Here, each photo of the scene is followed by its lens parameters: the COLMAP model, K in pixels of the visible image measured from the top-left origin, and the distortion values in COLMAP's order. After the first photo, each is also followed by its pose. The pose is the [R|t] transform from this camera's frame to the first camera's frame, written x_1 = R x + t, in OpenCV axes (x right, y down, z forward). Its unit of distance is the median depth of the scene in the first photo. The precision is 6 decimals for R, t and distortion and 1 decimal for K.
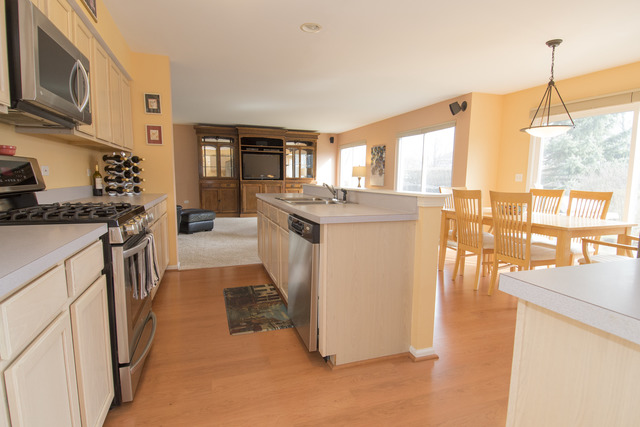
lens RADIAL K [[327.6, 0, 323.0], [0, 327.6, 215.0], [0, 0, 1]] dist [0.037660, -0.046835]
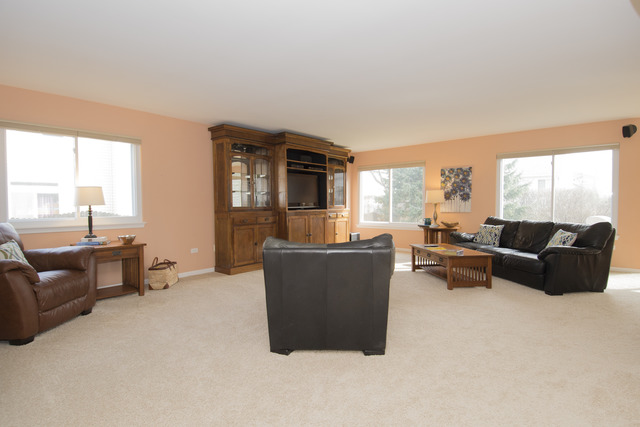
lens RADIAL K [[327.6, 0, 323.0], [0, 327.6, 215.0], [0, 0, 1]] dist [0.037660, -0.046835]
pose [[0.876317, -0.035195, 0.480447, -0.508656], [0.073235, 0.995468, -0.060655, -0.051136], [-0.476136, 0.088339, 0.874923, 0.372479]]
